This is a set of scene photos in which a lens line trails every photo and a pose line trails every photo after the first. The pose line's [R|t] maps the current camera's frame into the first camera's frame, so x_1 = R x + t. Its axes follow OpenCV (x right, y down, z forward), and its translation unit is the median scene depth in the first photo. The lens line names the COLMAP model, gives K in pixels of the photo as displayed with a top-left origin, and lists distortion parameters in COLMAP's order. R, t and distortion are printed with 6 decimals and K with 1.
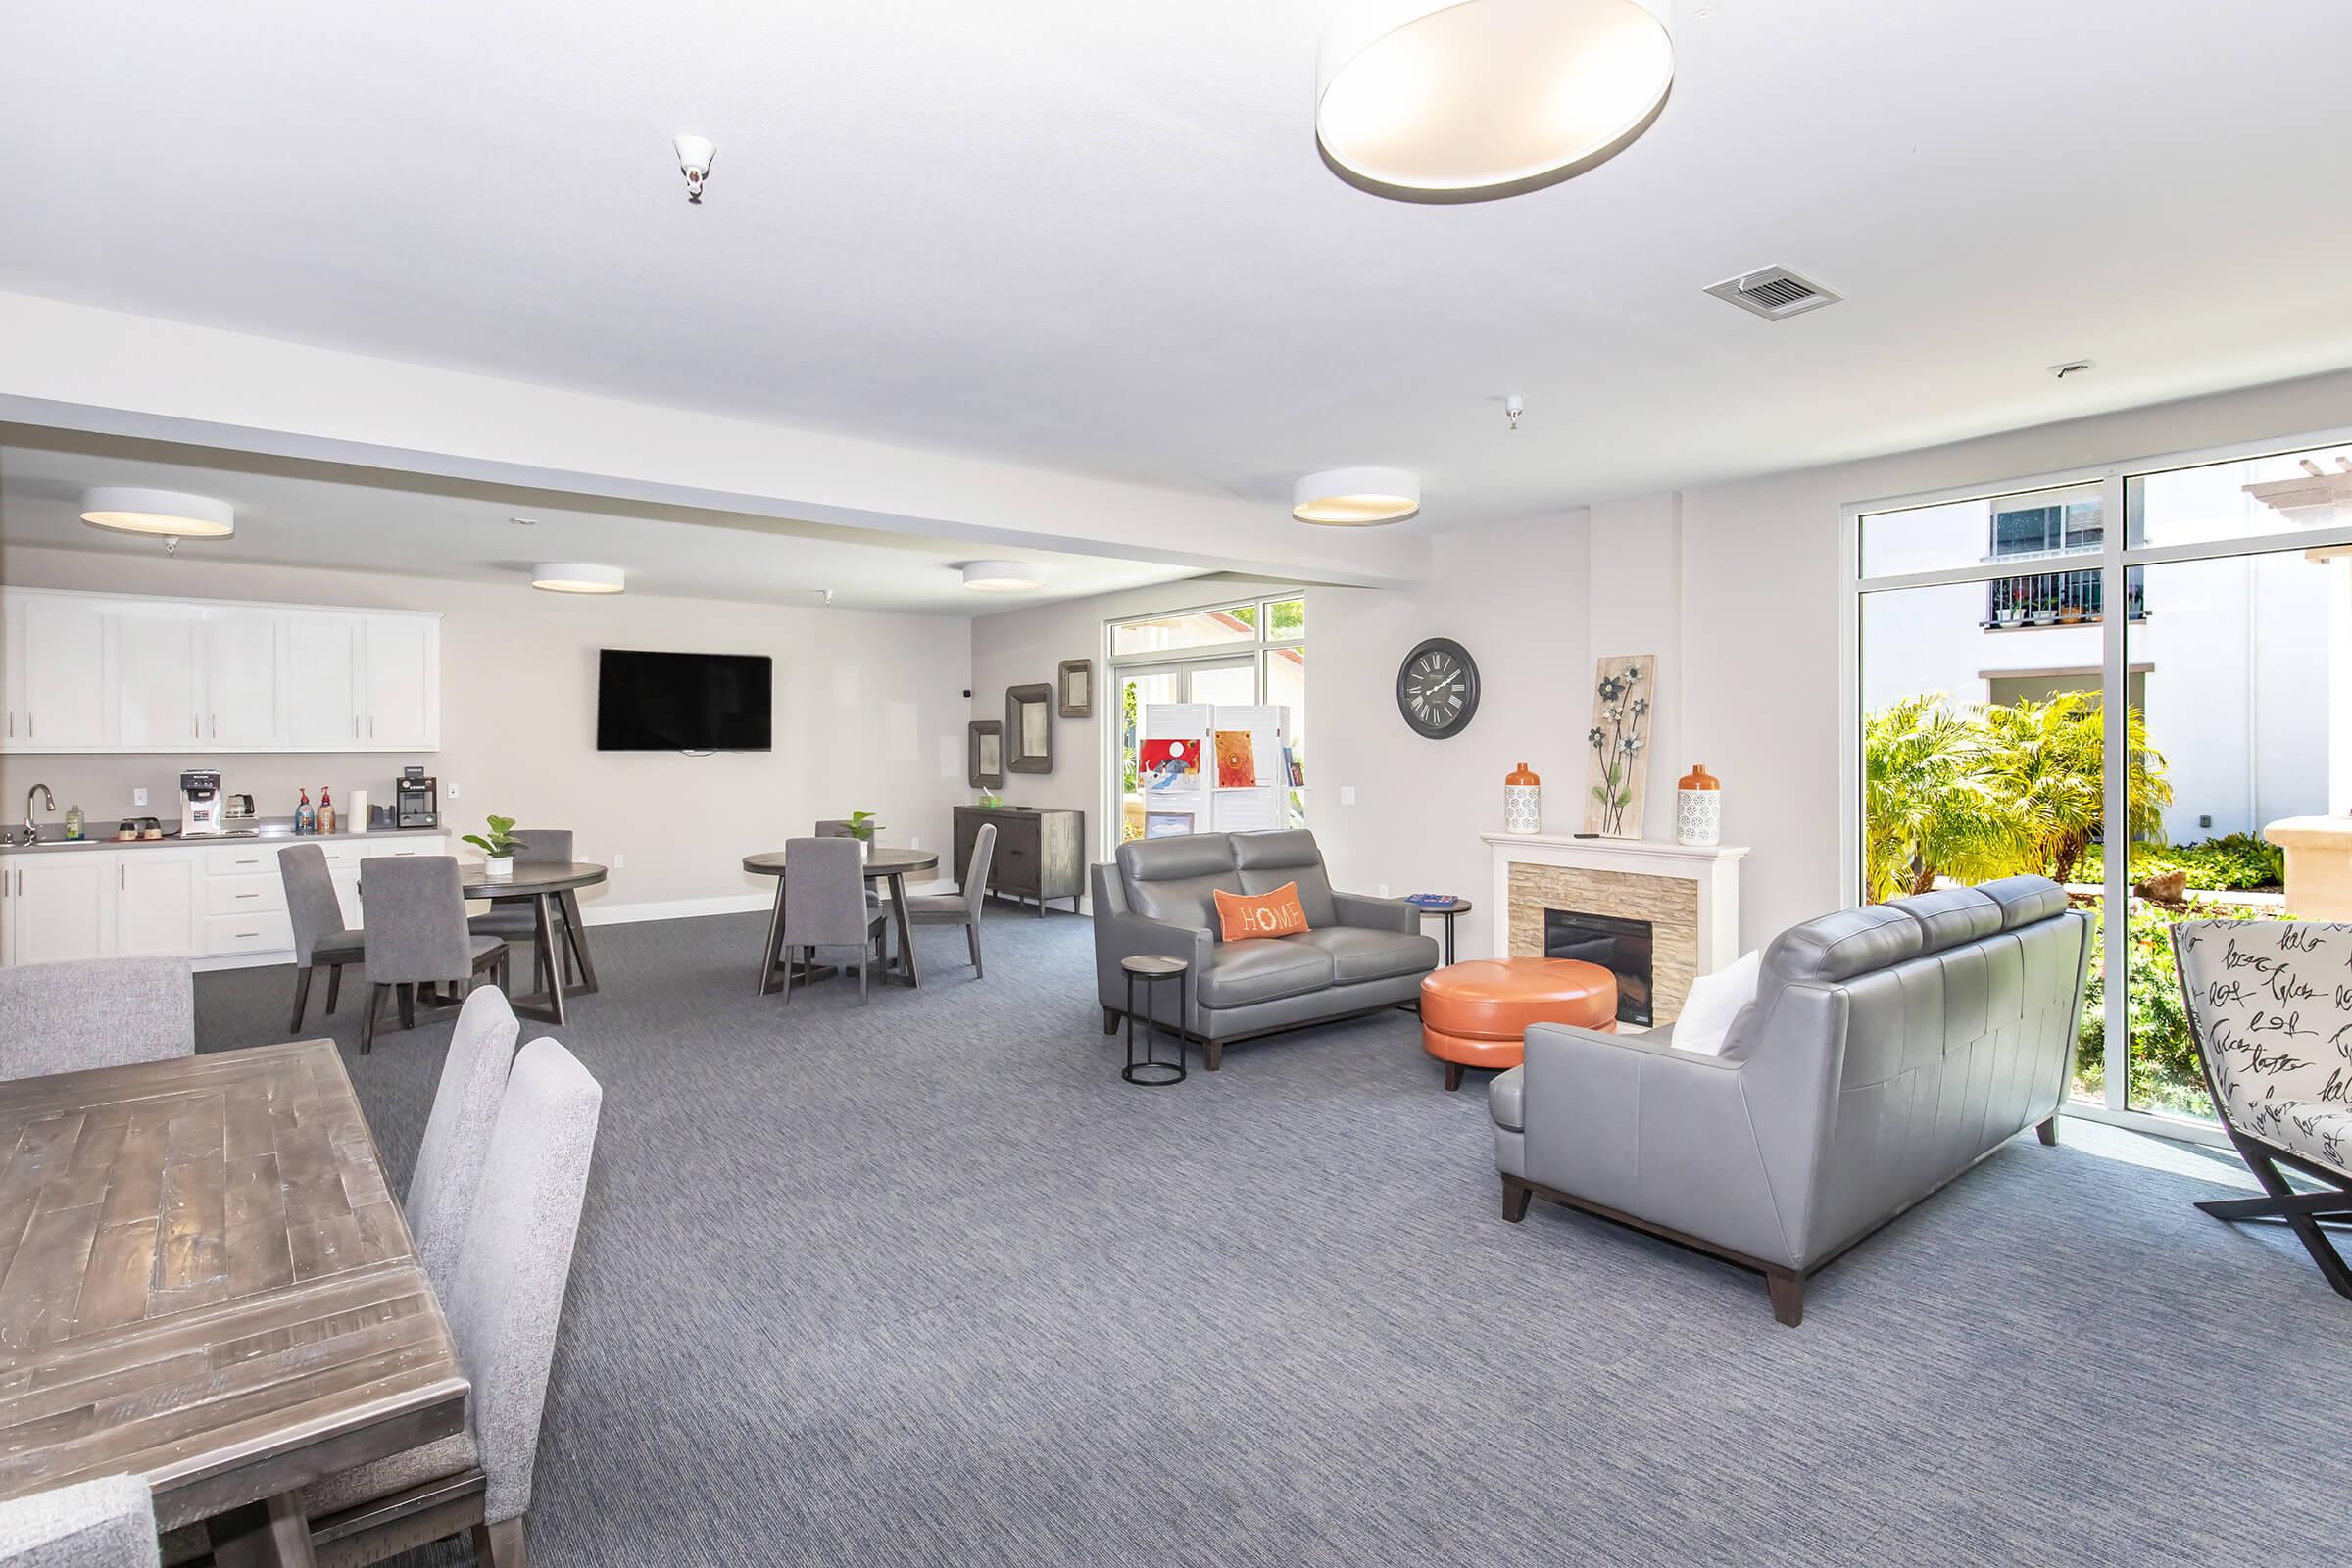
lens RADIAL K [[1130.6, 0, 1106.8], [0, 1130.6, 748.8], [0, 0, 1]] dist [0.003789, -0.000480]
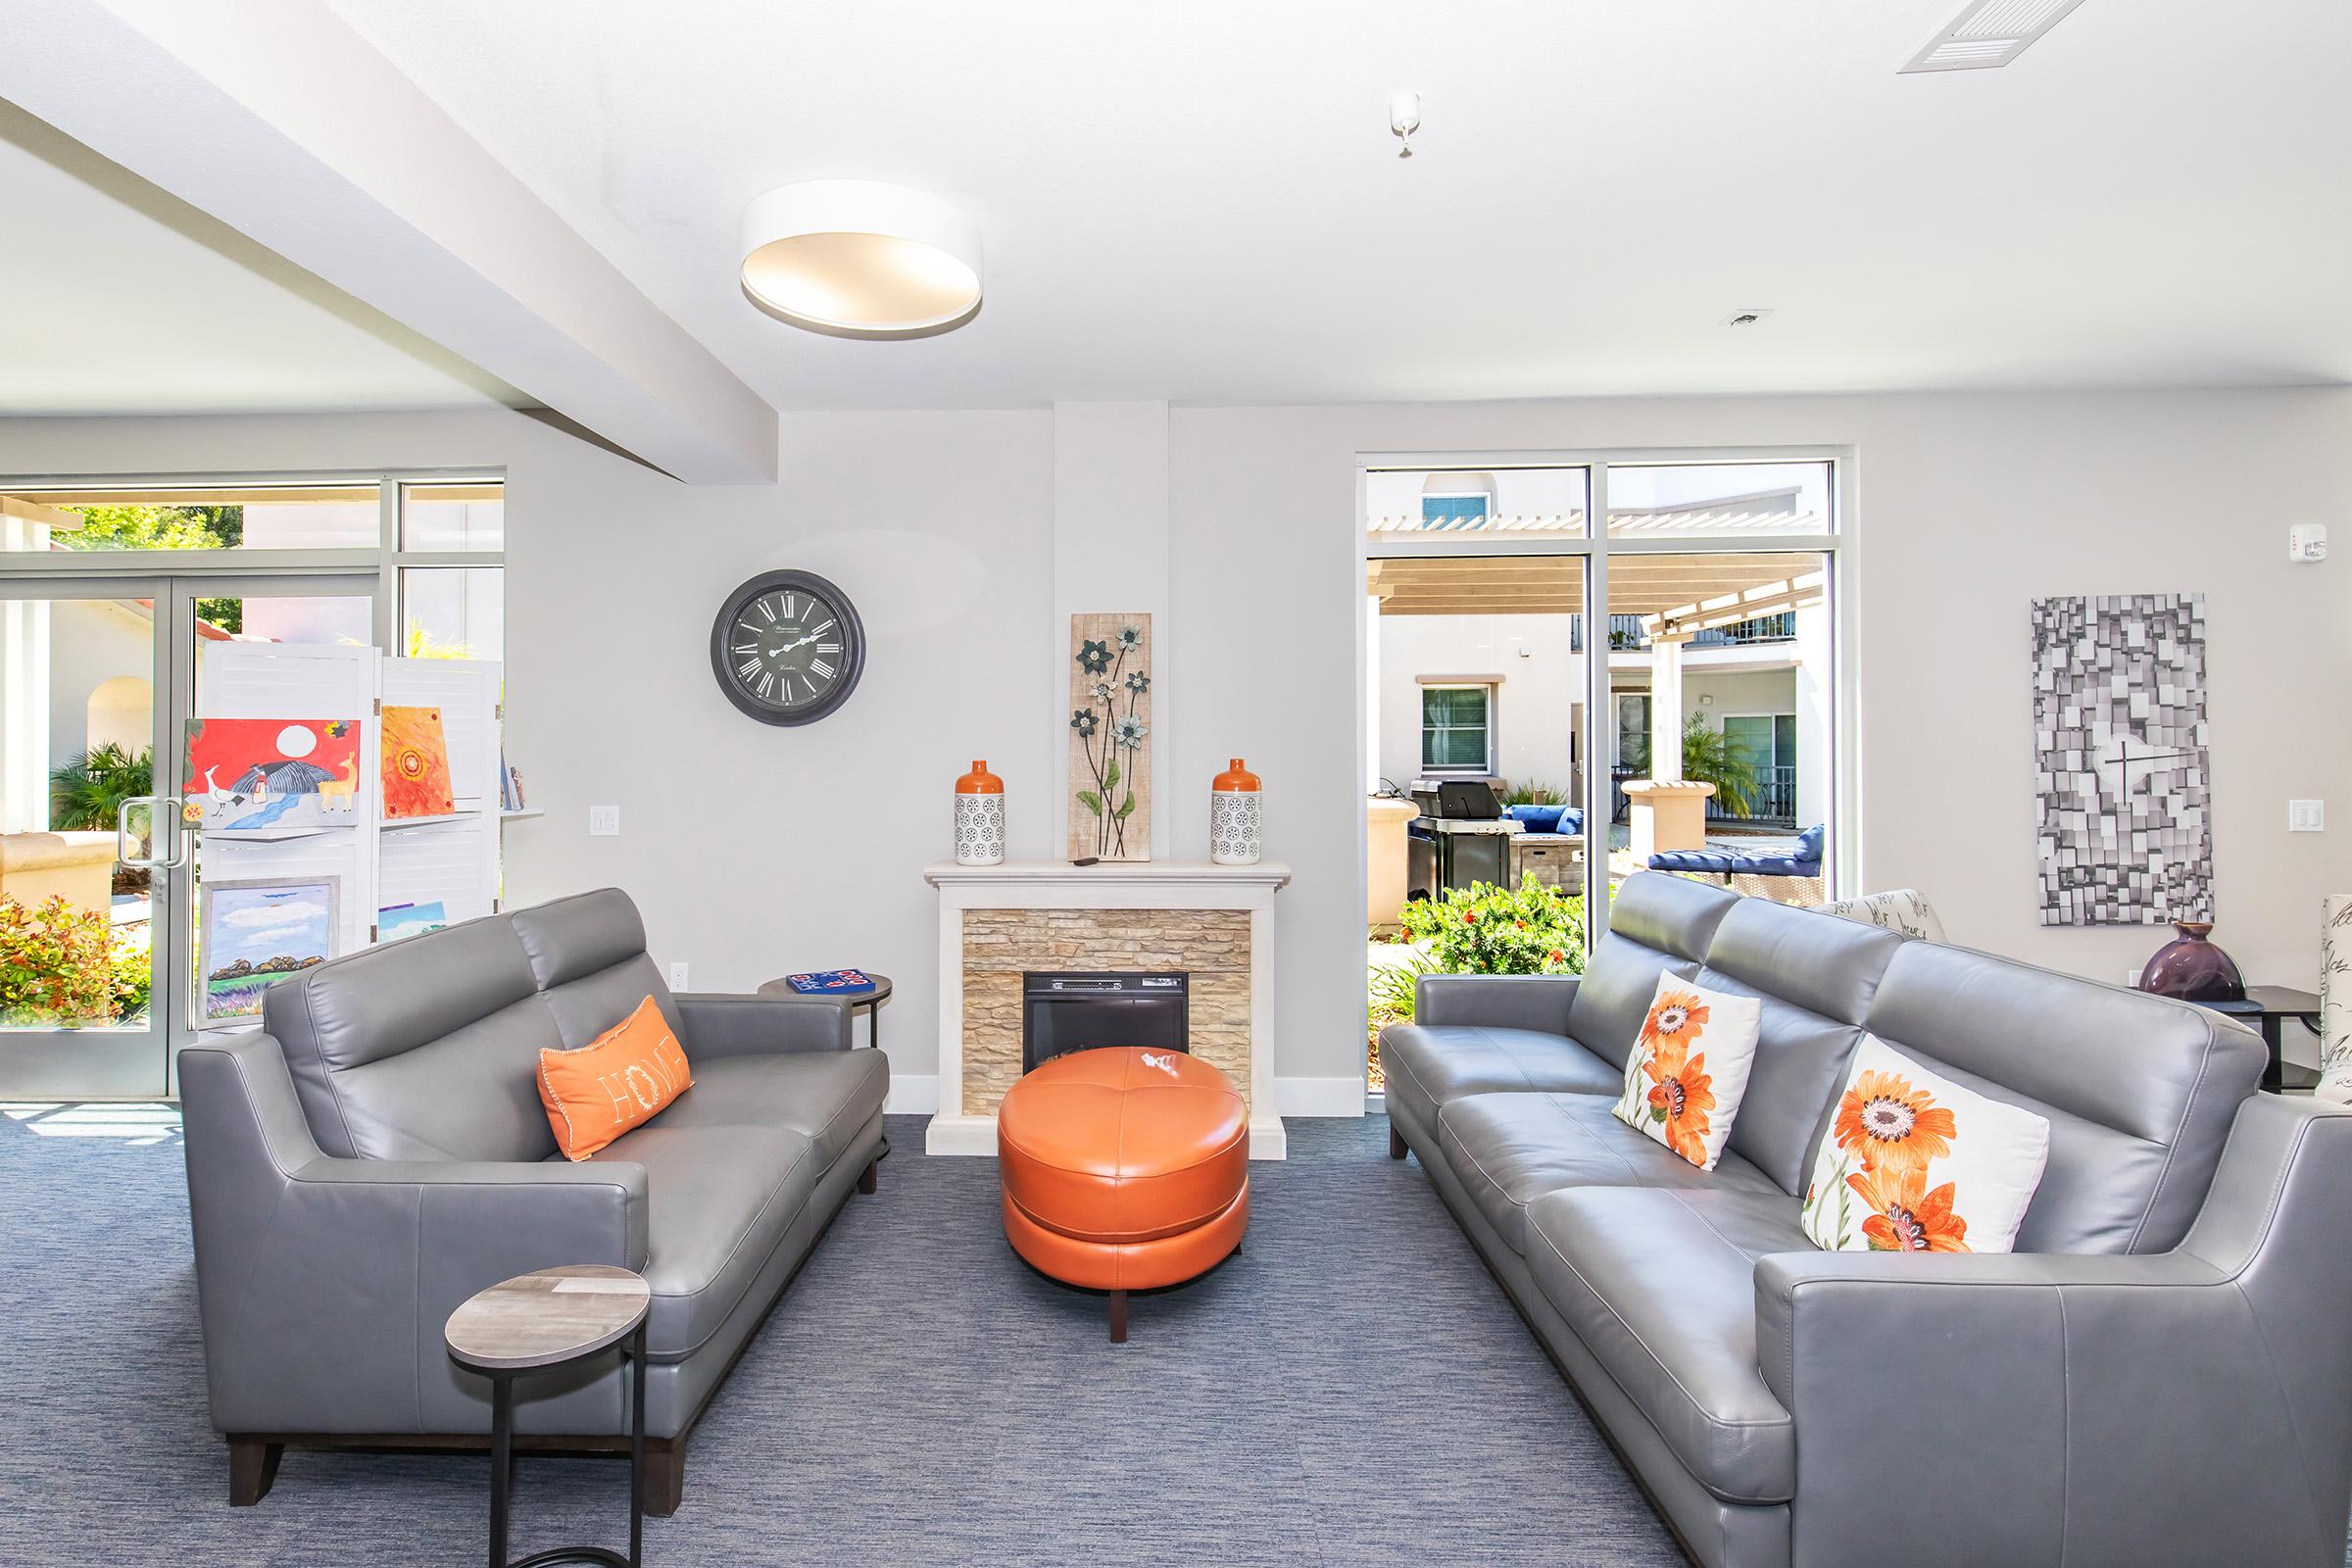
lens RADIAL K [[1130.6, 0, 1132.9], [0, 1130.6, 727.0], [0, 0, 1]] dist [0.003789, -0.000480]
pose [[0.612200, 0.014046, 0.790578, -0.114200], [0.006526, 0.999718, -0.022816, 0.009066], [-0.790676, 0.019128, 0.611936, 0.529591]]
